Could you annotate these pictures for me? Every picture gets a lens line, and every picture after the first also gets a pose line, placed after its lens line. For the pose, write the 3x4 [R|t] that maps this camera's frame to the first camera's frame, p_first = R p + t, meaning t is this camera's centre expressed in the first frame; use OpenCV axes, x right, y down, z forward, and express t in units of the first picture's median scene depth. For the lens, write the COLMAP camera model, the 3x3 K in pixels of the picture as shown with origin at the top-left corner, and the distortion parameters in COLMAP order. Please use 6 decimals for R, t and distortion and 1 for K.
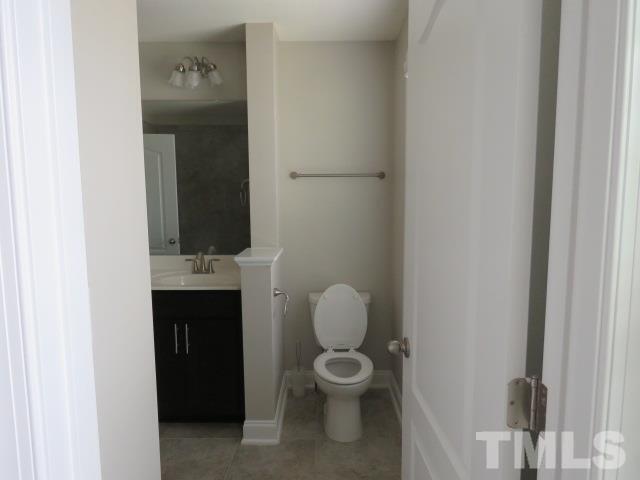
lens RADIAL K [[408.9, 0, 319.8], [0, 408.9, 239.6], [0, 0, 1]] dist [-0.004042, 0.003510]
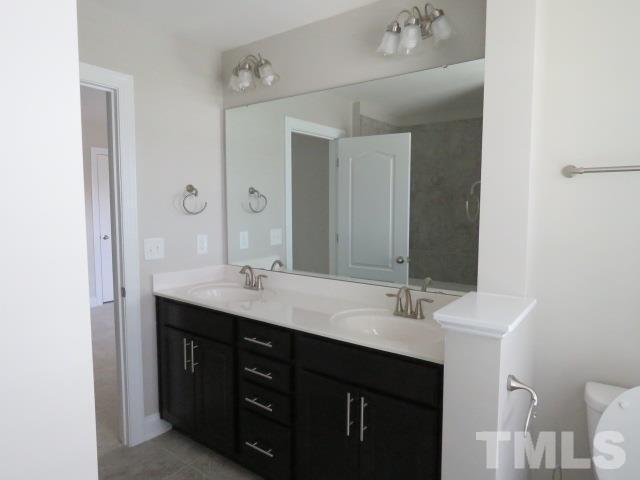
lens RADIAL K [[408.9, 0, 320.0], [0, 408.9, 240.7], [0, 0, 1]] dist [-0.004042, 0.003510]
pose [[0.806647, 0.057604, -0.588219, -0.003904], [-0.071376, 0.997449, -0.000201, -0.038382], [0.586707, 0.042147, 0.808702, 0.357487]]
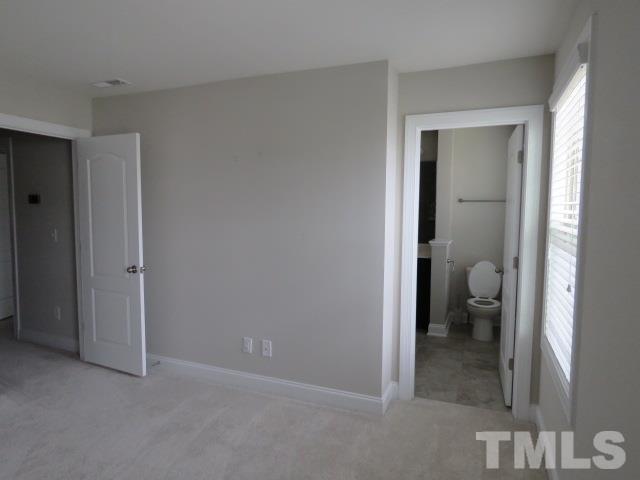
lens RADIAL K [[408.9, 0, 320.0], [0, 408.9, 239.7], [0, 0, 1]] dist [-0.004042, 0.003510]
pose [[0.926436, 0.043339, -0.373949, 0.046207], [-0.053629, 0.998414, -0.017150, 0.083912], [0.372613, 0.035942, 0.927291, -0.944150]]
